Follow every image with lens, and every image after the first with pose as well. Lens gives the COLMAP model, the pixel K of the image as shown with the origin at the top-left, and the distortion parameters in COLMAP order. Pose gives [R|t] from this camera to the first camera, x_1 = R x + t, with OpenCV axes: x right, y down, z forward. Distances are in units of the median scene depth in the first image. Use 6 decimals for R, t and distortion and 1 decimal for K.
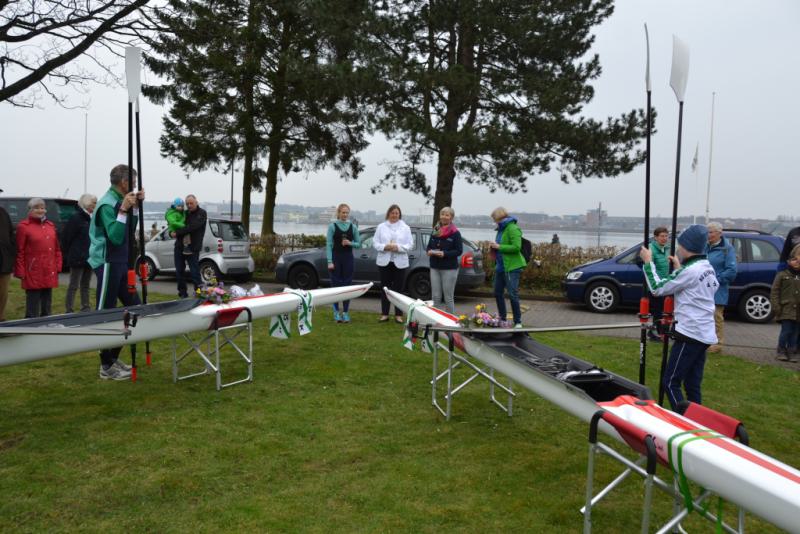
lens RADIAL K [[670.8, 0, 400.0], [0, 670.8, 267.0], [0, 0, 1]] dist [-0.143277, 0.137928]
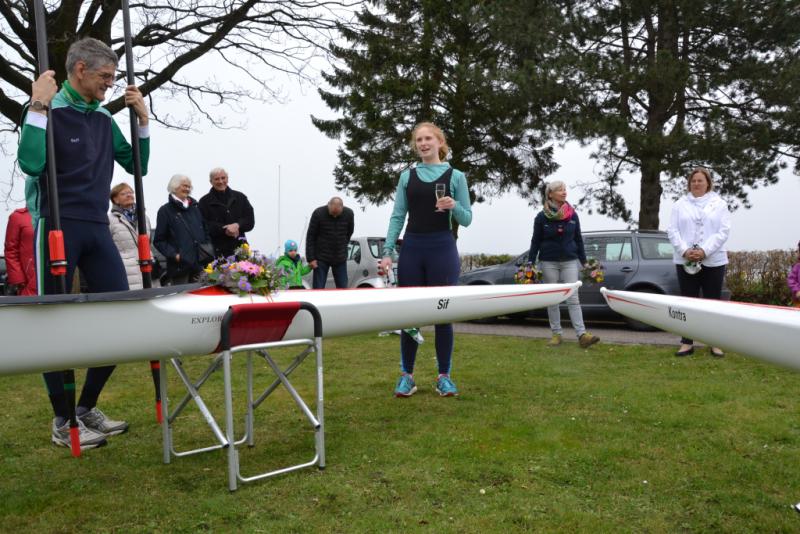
lens RADIAL K [[670.8, 0, 400.0], [0, 670.8, 267.0], [0, 0, 1]] dist [-0.143277, 0.137928]
pose [[0.959402, -0.035264, -0.279828, -0.007619], [0.016376, 0.997444, -0.069550, 0.012385], [0.281565, 0.062144, 0.957528, 0.104859]]
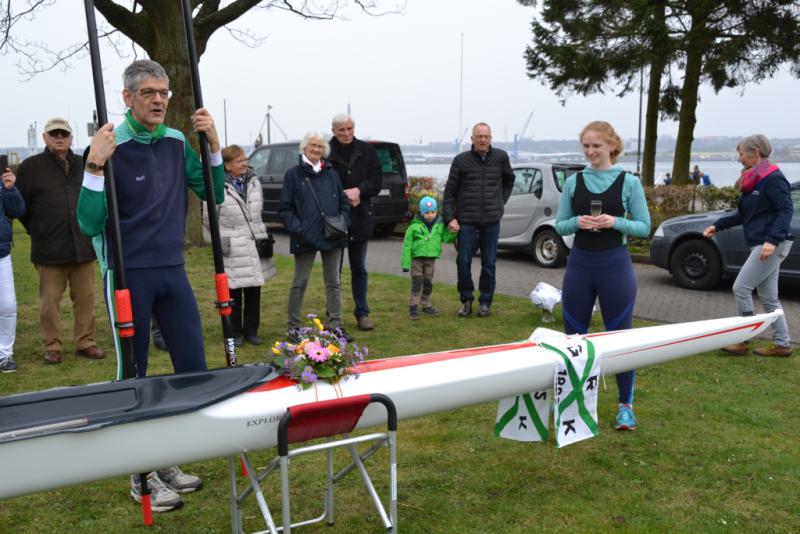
lens RADIAL K [[856.7, 0, 385.9], [0, 856.7, 289.3], [0, 0, 1]] dist [-0.113529, 0.348518]
pose [[0.850377, 0.046680, -0.524099, 0.007030], [-0.005637, 0.996808, 0.079637, -0.007973], [0.526143, -0.064768, 0.847926, 0.103154]]
